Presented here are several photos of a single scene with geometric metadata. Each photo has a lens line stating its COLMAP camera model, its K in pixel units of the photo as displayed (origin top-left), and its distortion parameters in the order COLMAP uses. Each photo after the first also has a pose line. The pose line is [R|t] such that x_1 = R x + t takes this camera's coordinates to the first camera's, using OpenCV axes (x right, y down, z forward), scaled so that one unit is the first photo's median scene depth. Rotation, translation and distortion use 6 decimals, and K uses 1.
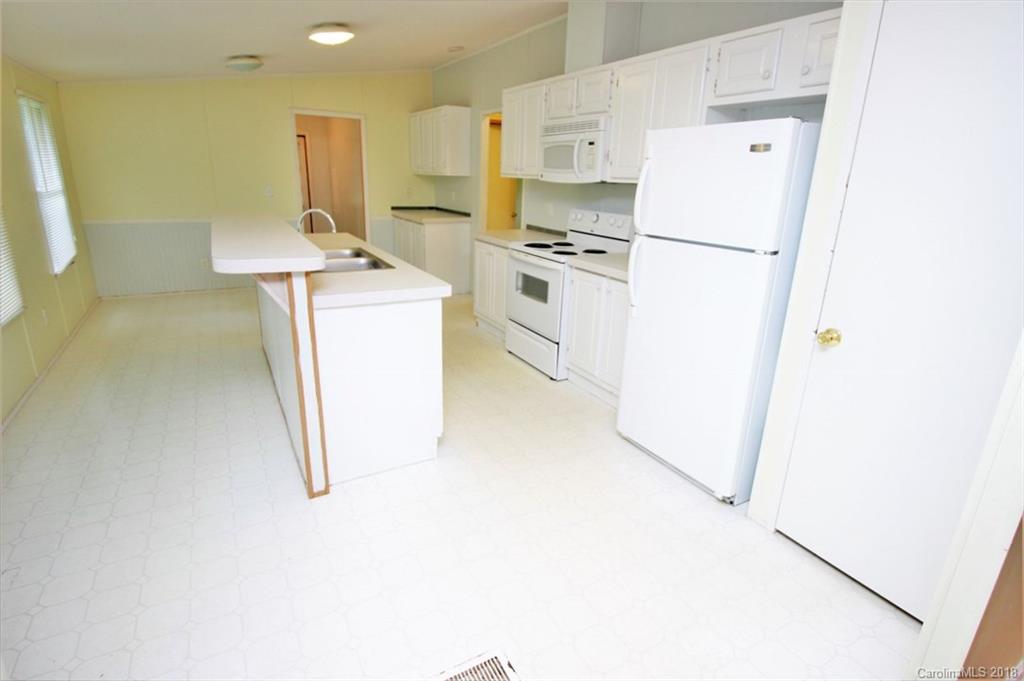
lens RADIAL K [[514.3, 0, 515.6], [0, 514.3, 329.0], [0, 0, 1]] dist [0.004929, -0.011901]
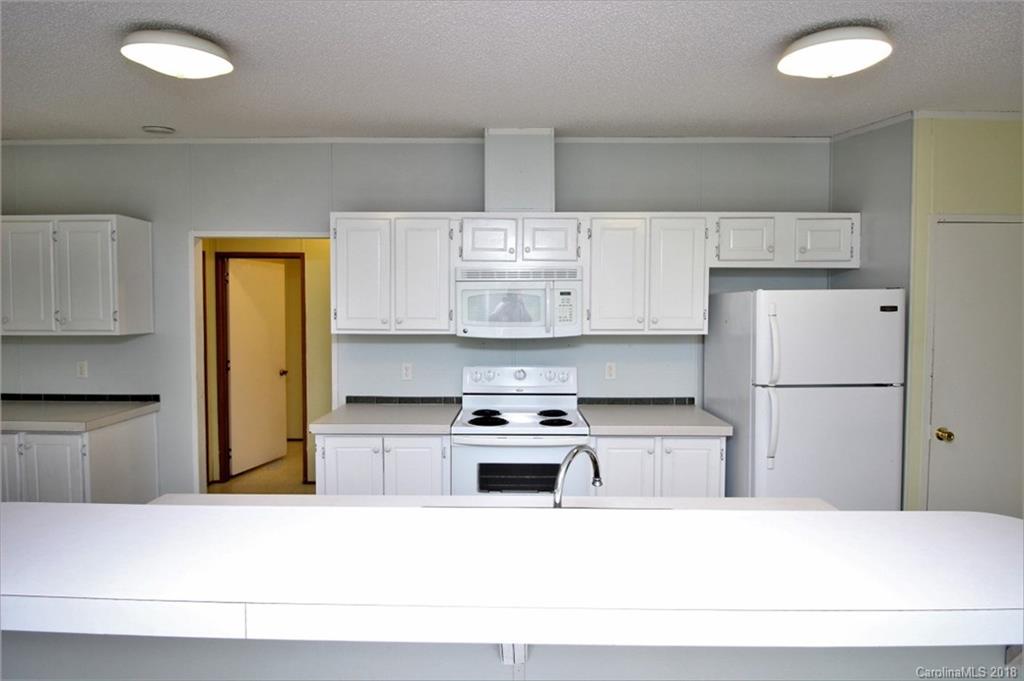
lens RADIAL K [[514.3, 0, 515.6], [0, 514.3, 329.0], [0, 0, 1]] dist [0.004929, -0.011901]
pose [[0.504998, -0.060779, 0.860978, -0.586125], [0.262772, 0.960992, -0.086286, -0.223083], [-0.822148, 0.269815, 0.501270, 0.578262]]
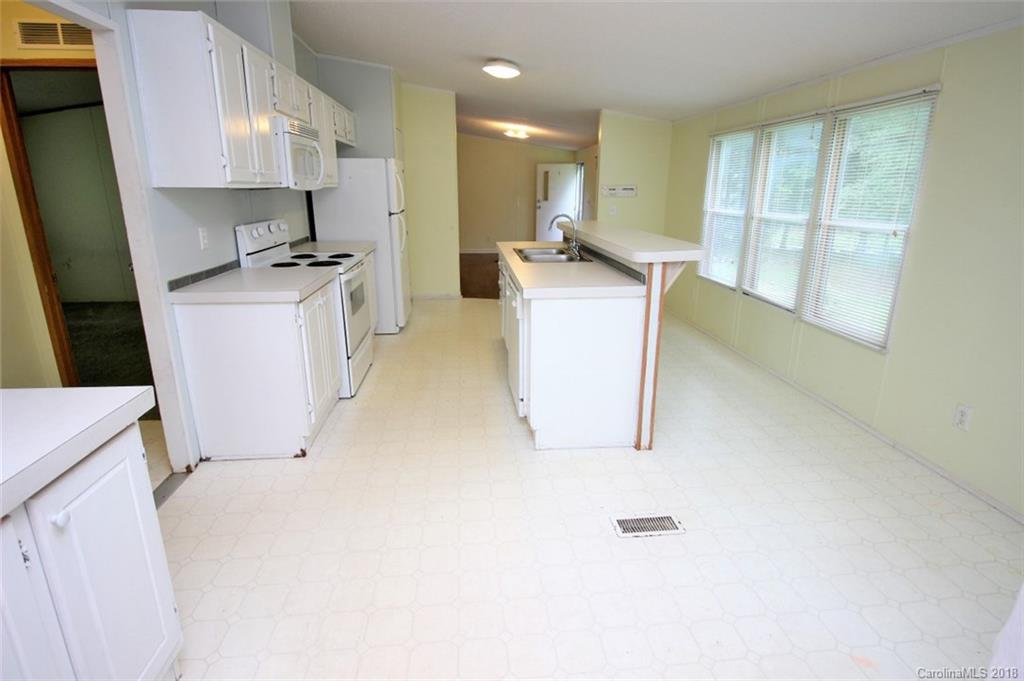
lens RADIAL K [[514.3, 0, 515.6], [0, 514.3, 329.0], [0, 0, 1]] dist [0.004929, -0.011901]
pose [[-0.914568, -0.145137, 0.377493, -0.615174], [0.081110, 0.848603, 0.522775, -0.514225], [-0.396216, 0.508732, -0.764333, 1.649029]]
